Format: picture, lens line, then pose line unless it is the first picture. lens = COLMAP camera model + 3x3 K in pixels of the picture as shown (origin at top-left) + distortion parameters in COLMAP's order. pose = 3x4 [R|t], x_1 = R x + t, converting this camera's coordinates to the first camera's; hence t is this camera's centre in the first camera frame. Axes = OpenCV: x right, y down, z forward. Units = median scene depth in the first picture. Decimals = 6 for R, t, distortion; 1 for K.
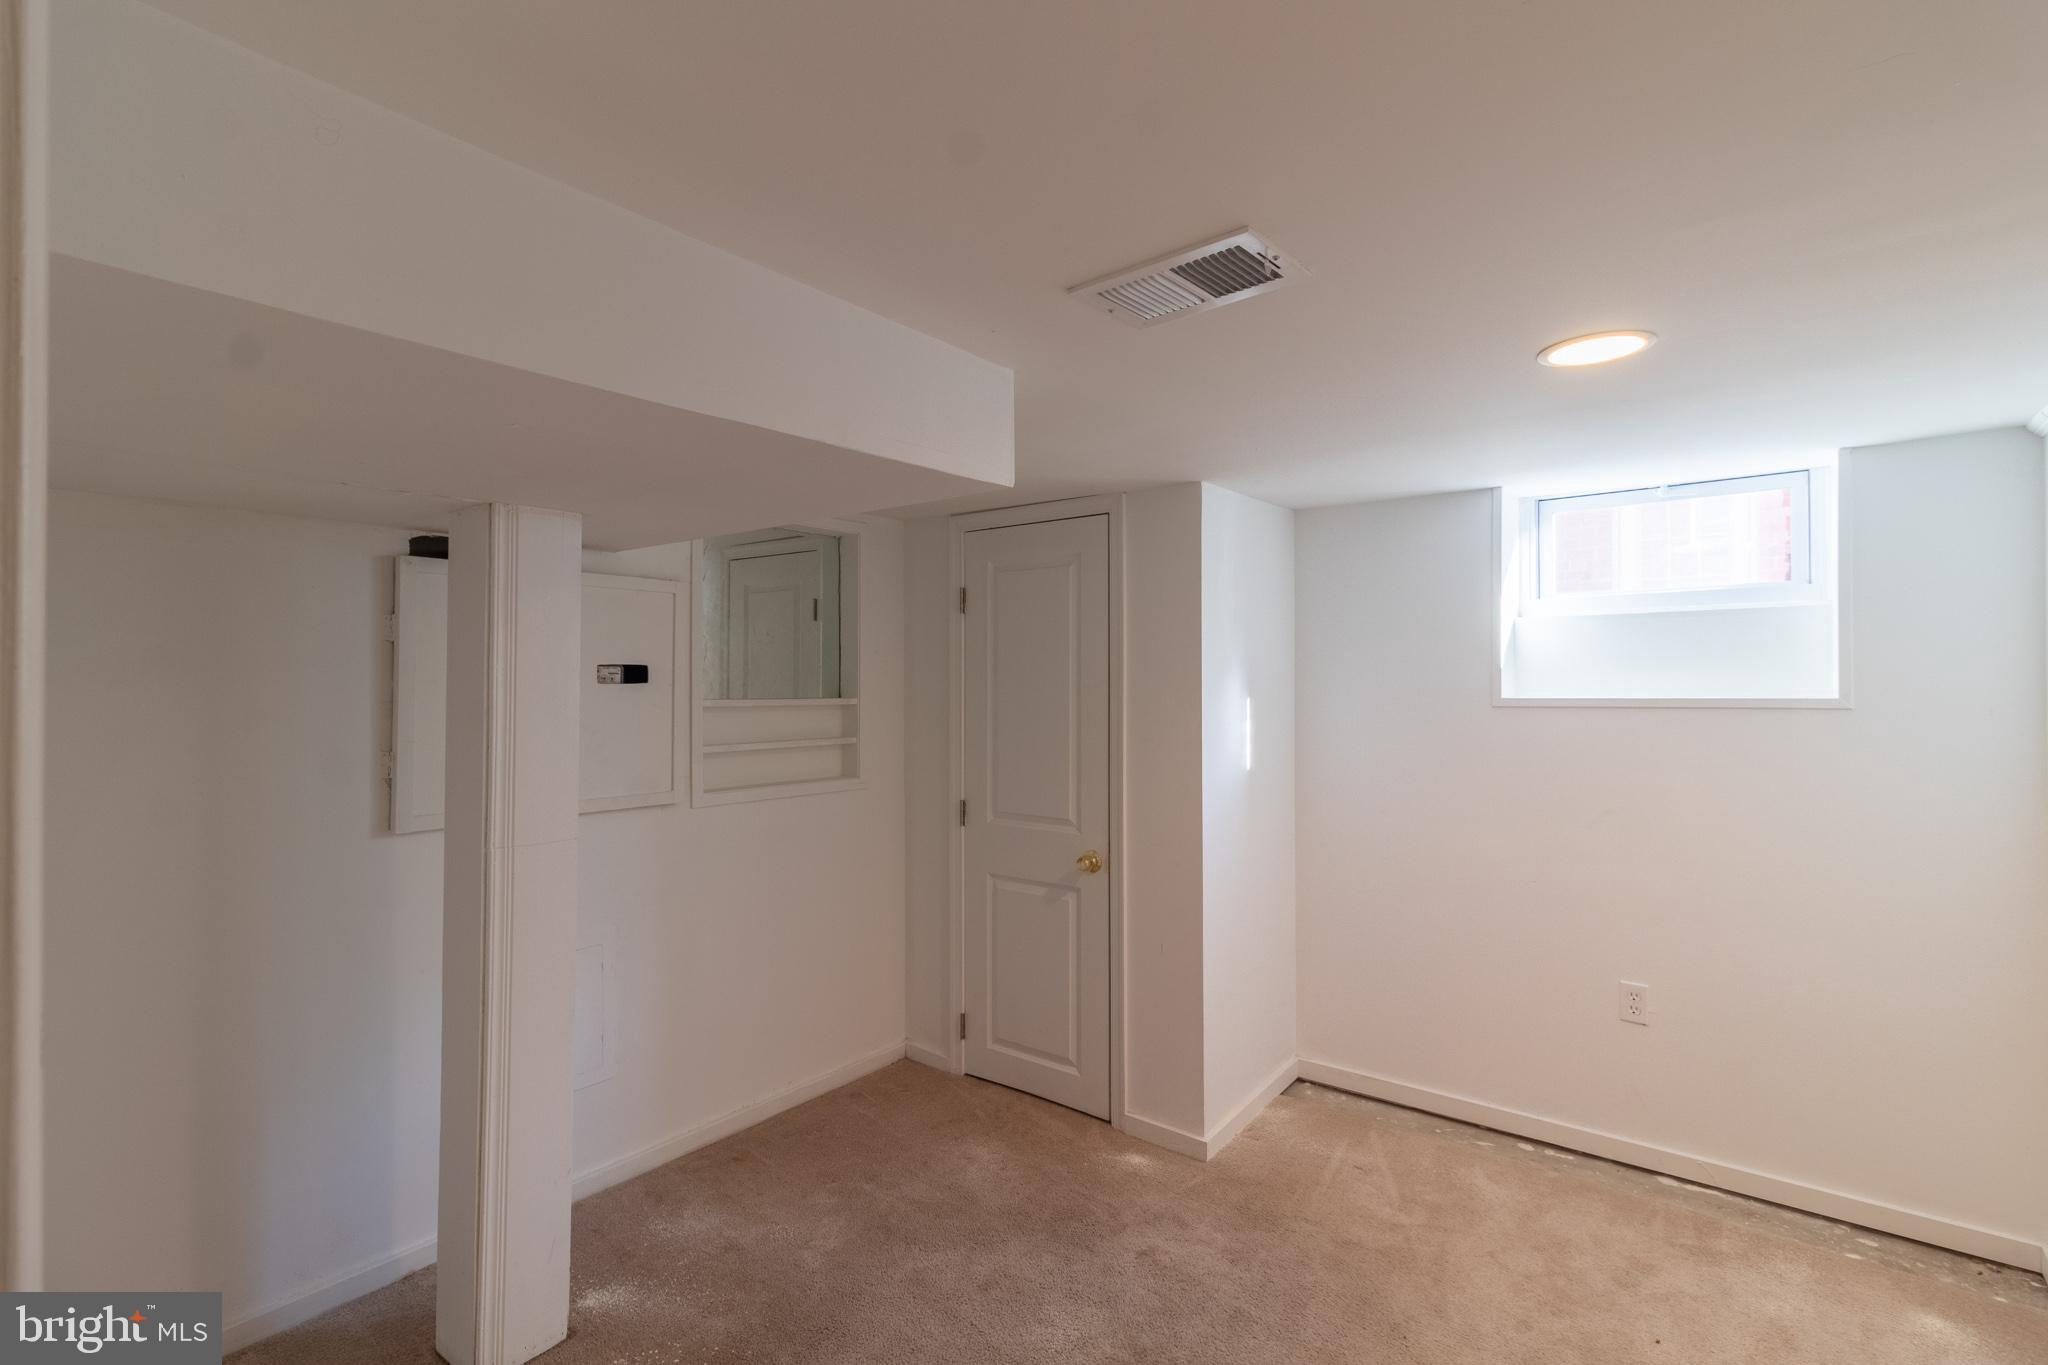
lens RADIAL K [[953.9, 0, 1027.4], [0, 953.9, 680.7], [0, 0, 1]] dist [-0.000711, -0.000439]
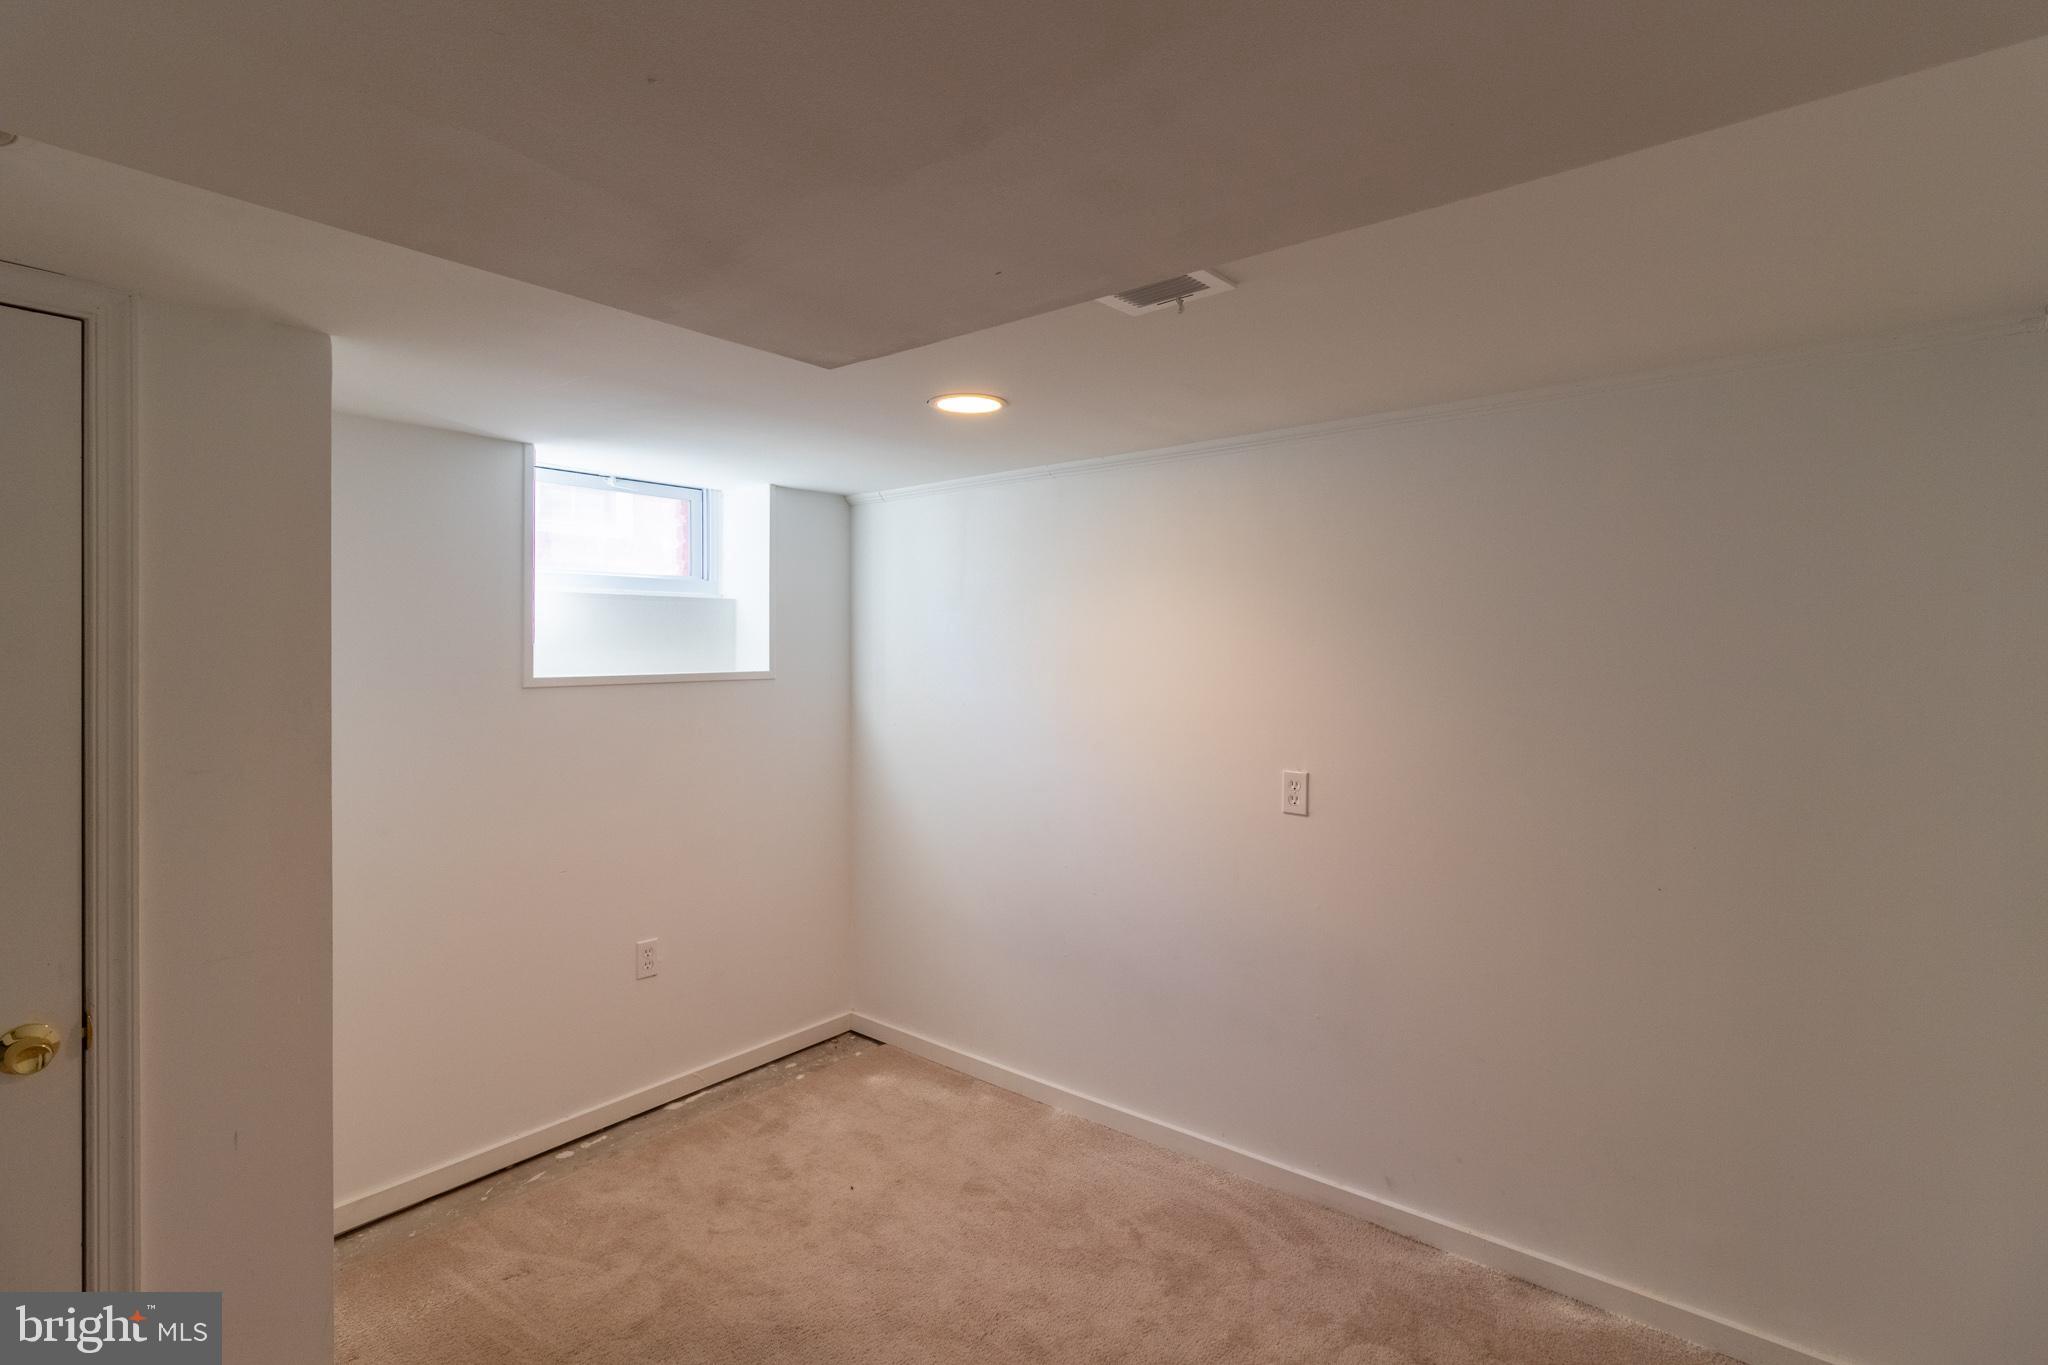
lens RADIAL K [[953.9, 0, 1041.7], [0, 953.9, 656.4], [0, 0, 1]] dist [-0.000711, -0.000439]
pose [[0.007611, -0.000631, 0.999971, -0.435966], [-0.000248, 1.000000, 0.000633, -0.003016], [-0.999971, -0.000253, 0.007611, 0.551644]]
